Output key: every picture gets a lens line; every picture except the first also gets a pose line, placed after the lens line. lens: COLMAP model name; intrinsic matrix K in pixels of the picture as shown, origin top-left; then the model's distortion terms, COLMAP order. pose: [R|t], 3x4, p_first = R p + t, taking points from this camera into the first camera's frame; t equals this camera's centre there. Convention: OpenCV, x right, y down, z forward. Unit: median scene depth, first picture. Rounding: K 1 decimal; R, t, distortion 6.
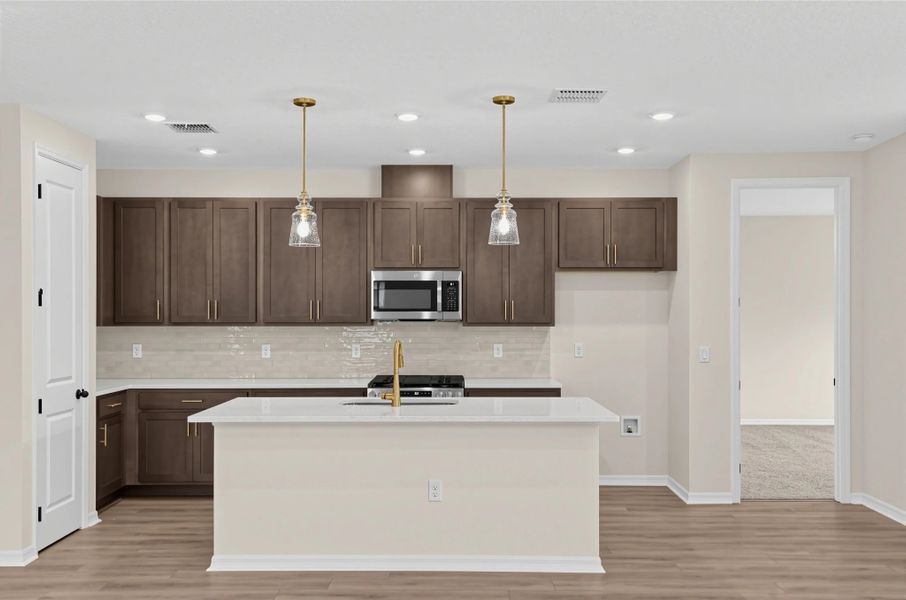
lens RADIAL K [[869.6, 0, 453.0], [0, 869.6, 300.0], [0, 0, 1]] dist [0.081221, -0.002571]
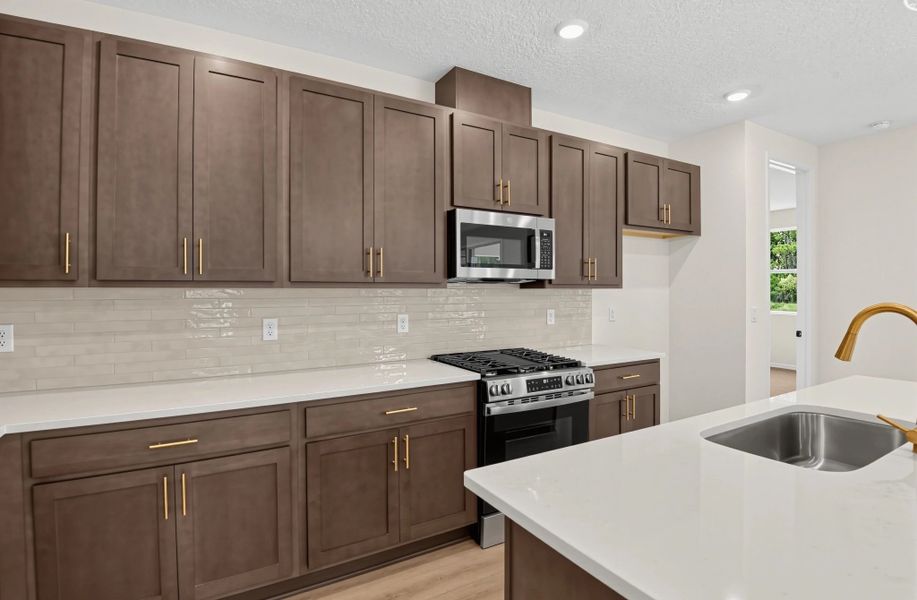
lens RADIAL K [[453.6, 0, 455.5], [0, 453.6, 288.6], [0, 0, 1]] dist [-0.027678, -0.000981]
pose [[0.859687, 0.001007, 0.510820, -0.276610], [-0.005221, 0.999963, 0.006815, 0.027870], [-0.510794, -0.008525, 0.859661, 0.682278]]
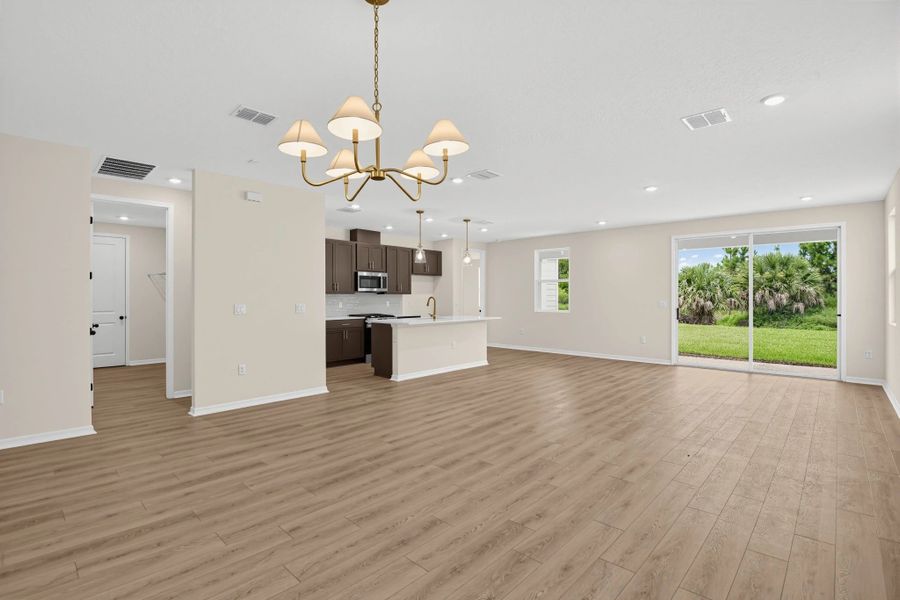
lens RADIAL K [[425.0, 0, 446.9], [0, 425.0, 295.8], [0, 0, 1]] dist [-0.016371, -0.014262]
pose [[0.682785, 0.000979, 0.730619, -0.792787], [-0.009498, 0.999926, 0.007536, 0.023473], [-0.730558, -0.012085, 0.682744, -0.004531]]
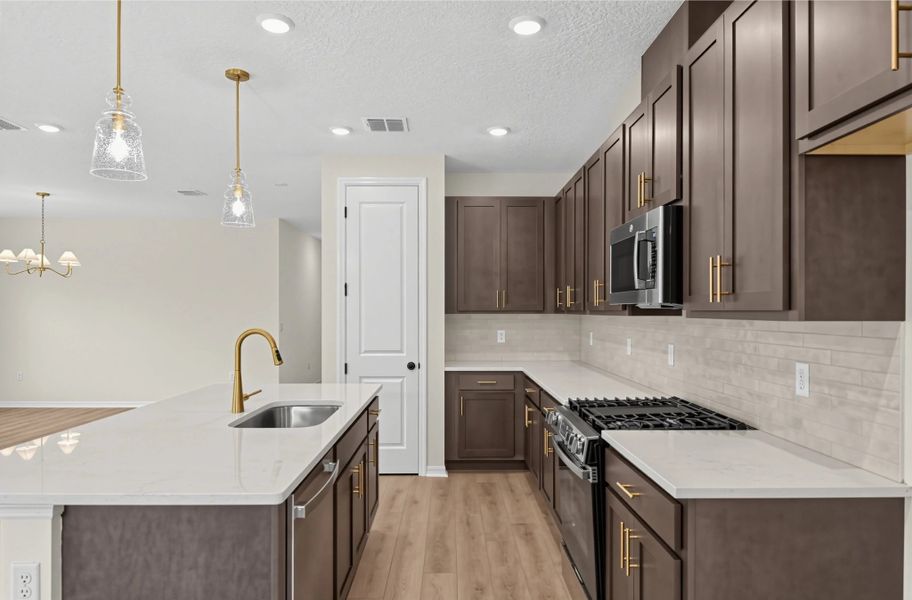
lens RADIAL K [[594.4, 0, 454.7], [0, 594.4, 311.6], [0, 0, 1]] dist [-0.001667, -0.000557]
pose [[0.015780, 0.001366, -0.999875, 0.343569], [0.012242, 0.999924, 0.001559, 0.024534], [0.999801, -0.012265, 0.015762, 0.866708]]
